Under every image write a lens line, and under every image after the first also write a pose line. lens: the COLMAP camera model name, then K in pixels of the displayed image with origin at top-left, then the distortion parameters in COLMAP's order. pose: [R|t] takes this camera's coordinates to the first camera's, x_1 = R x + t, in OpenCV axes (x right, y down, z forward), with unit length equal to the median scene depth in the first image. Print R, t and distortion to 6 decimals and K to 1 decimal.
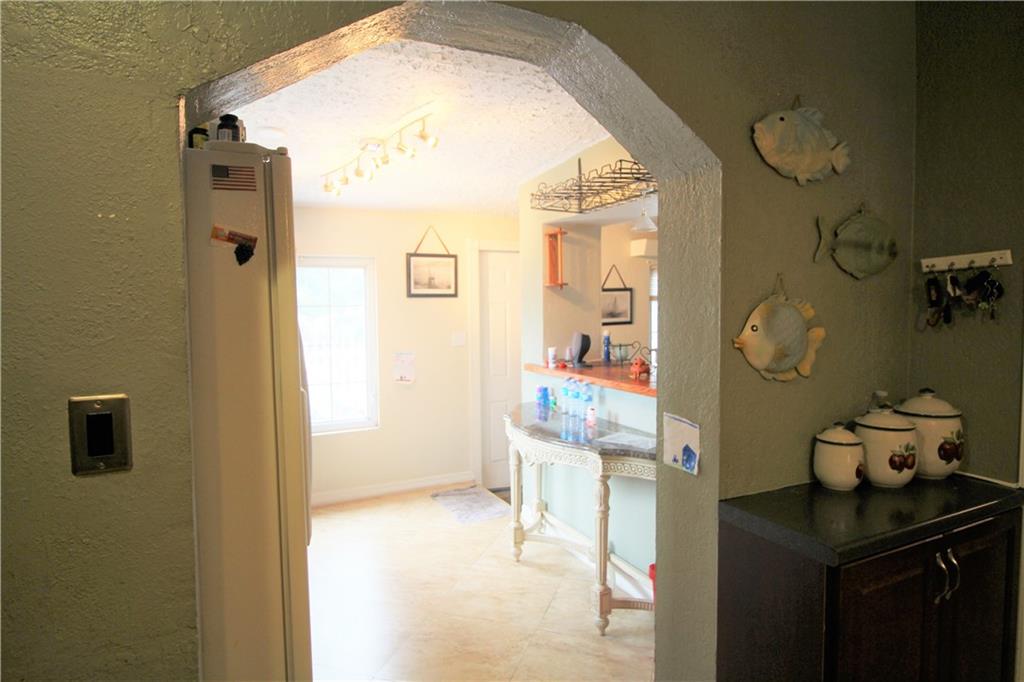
lens RADIAL K [[590.4, 0, 509.5], [0, 590.4, 336.8], [0, 0, 1]] dist [0.002785, -0.007813]
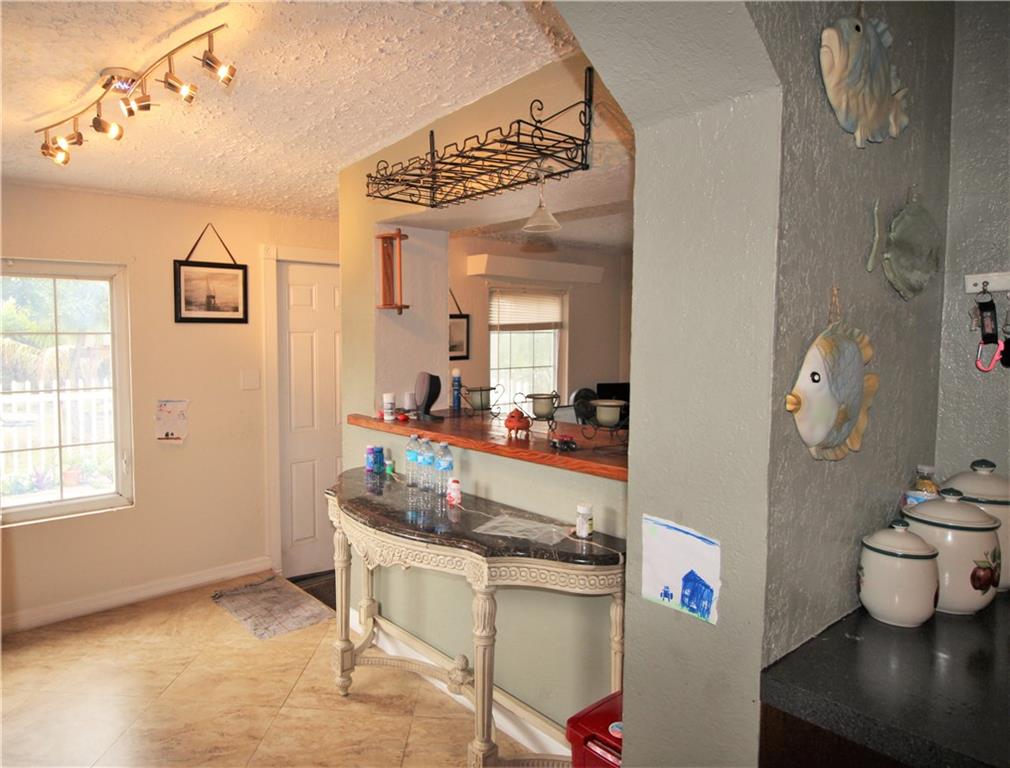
lens RADIAL K [[664.7, 0, 431.9], [0, 664.7, 377.4], [0, 0, 1]] dist [0.001106, -0.000570]
pose [[0.978619, -0.004589, 0.205631, -0.051334], [0.002478, 0.999942, 0.010522, -0.011356], [-0.205668, -0.009787, 0.978573, 0.215038]]
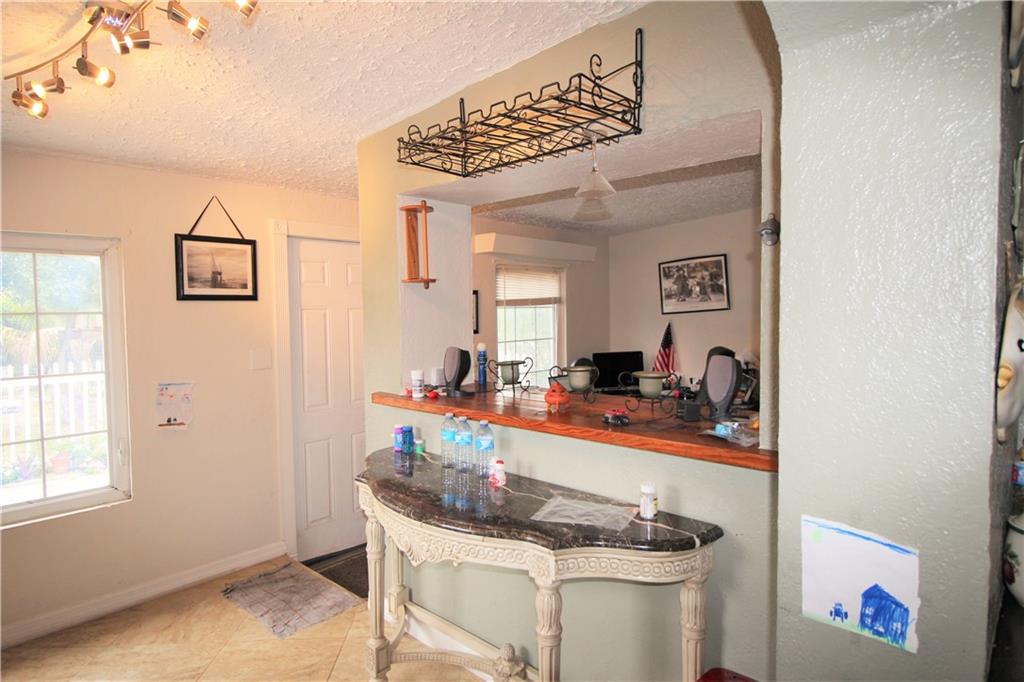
lens RADIAL K [[590.4, 0, 510.3], [0, 590.4, 335.4], [0, 0, 1]] dist [0.002785, -0.007813]
pose [[0.935742, -0.019154, 0.352165, -0.082155], [0.024677, 0.999633, -0.011200, -0.014297], [-0.351821, 0.019171, 0.935871, 0.349015]]
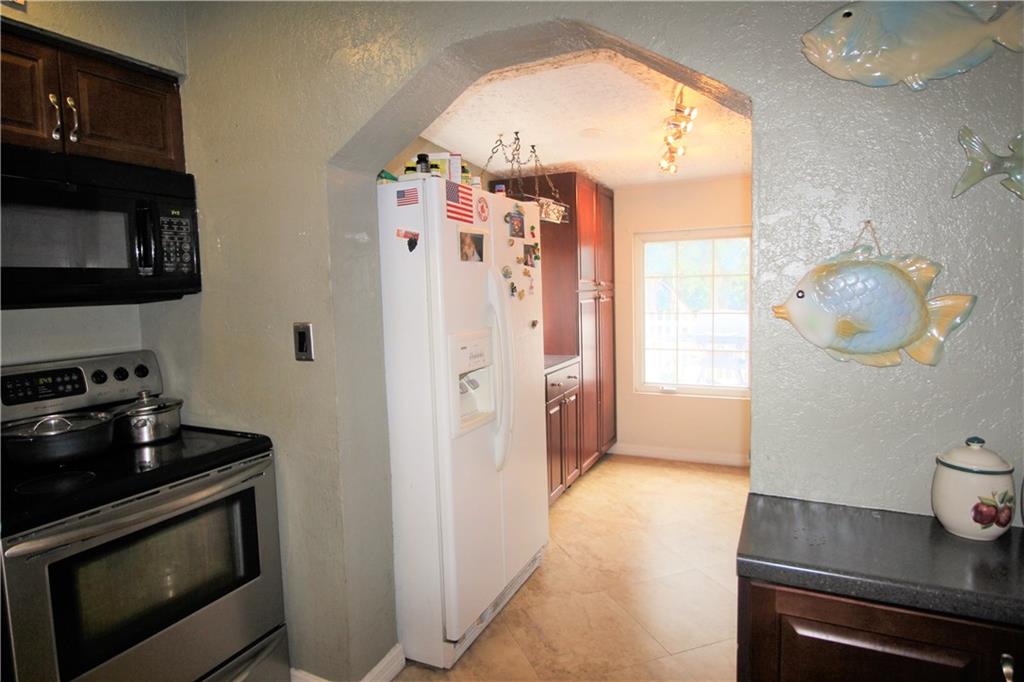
lens RADIAL K [[590.4, 0, 509.3], [0, 590.4, 337.6], [0, 0, 1]] dist [0.002785, -0.007813]
pose [[0.598615, 0.070757, -0.797905, 0.450923], [-0.029537, 0.997363, 0.066285, -0.001587], [0.800492, -0.016112, 0.599127, 0.116220]]
